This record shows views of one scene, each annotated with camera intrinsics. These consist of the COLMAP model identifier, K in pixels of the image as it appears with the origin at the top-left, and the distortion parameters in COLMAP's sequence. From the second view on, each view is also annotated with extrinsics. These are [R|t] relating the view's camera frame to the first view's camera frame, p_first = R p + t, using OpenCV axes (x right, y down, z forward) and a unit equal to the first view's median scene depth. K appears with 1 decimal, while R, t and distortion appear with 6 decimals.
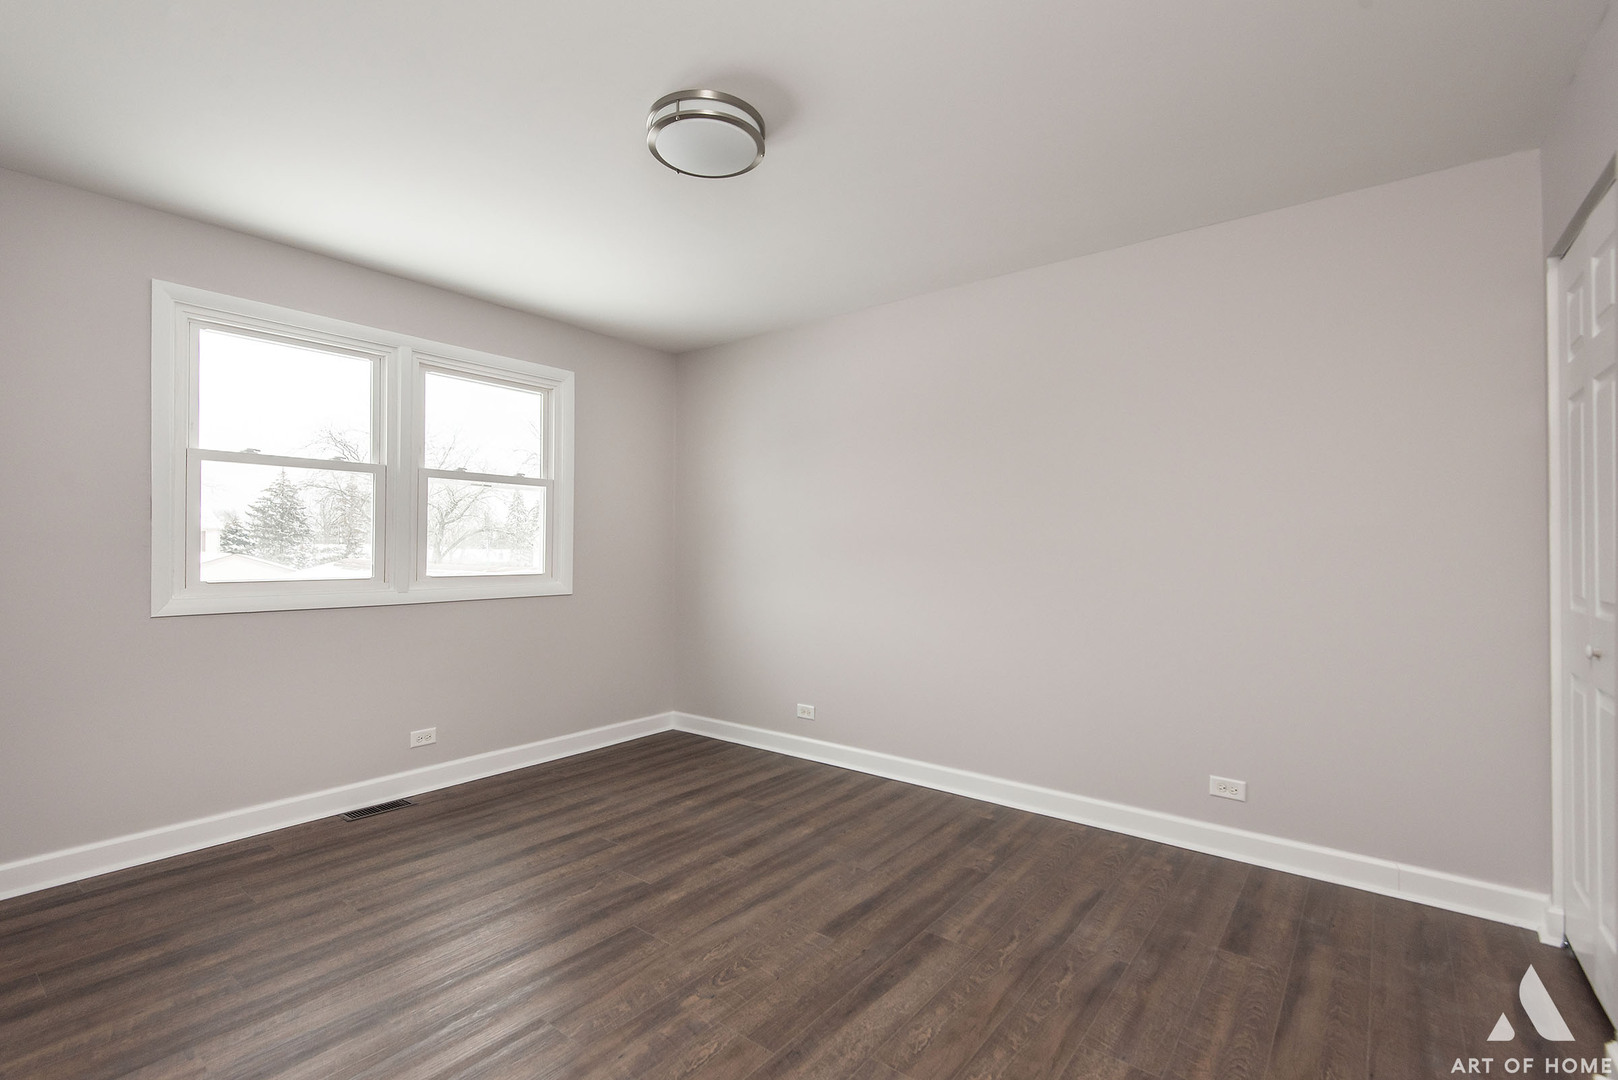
lens RADIAL K [[734.4, 0, 807.9], [0, 734.4, 539.7], [0, 0, 1]] dist [0.023839, -0.009739]
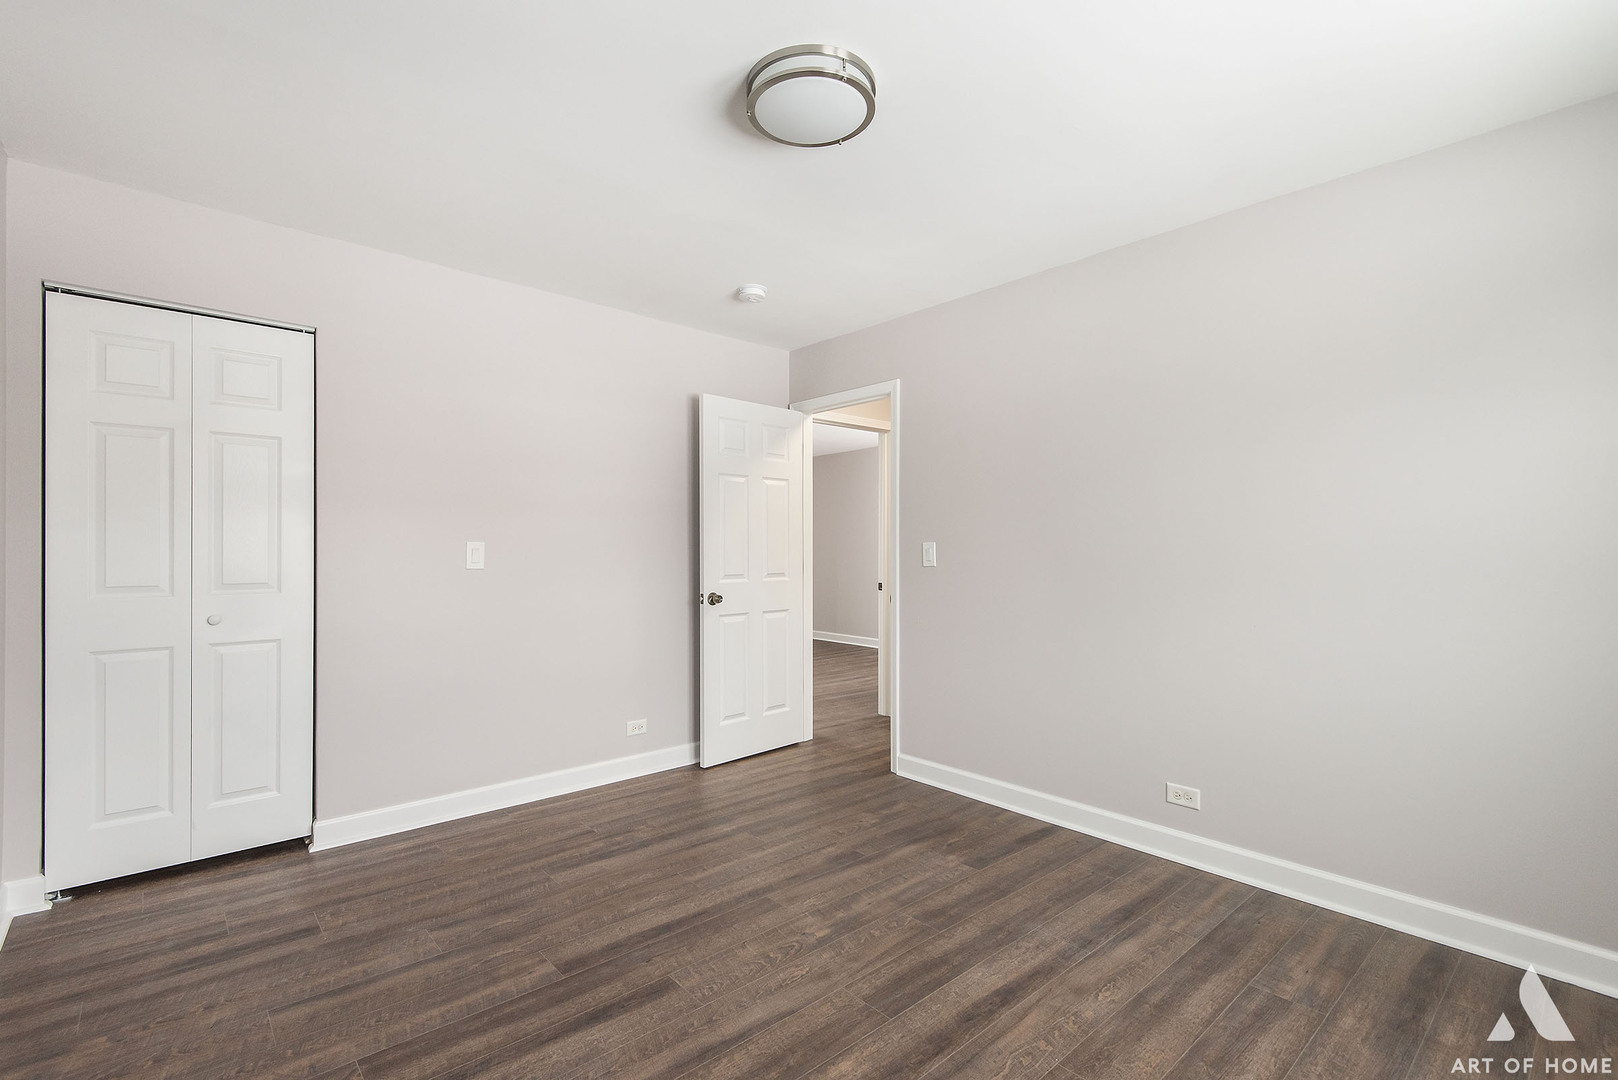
lens RADIAL K [[734.4, 0, 809.0], [0, 734.4, 547.8], [0, 0, 1]] dist [0.023839, -0.009739]
pose [[-0.983913, -0.010167, 0.178360, -0.313947], [-0.013154, 0.999792, -0.015574, 0.018066], [-0.178165, -0.017669, -0.983842, 1.996335]]
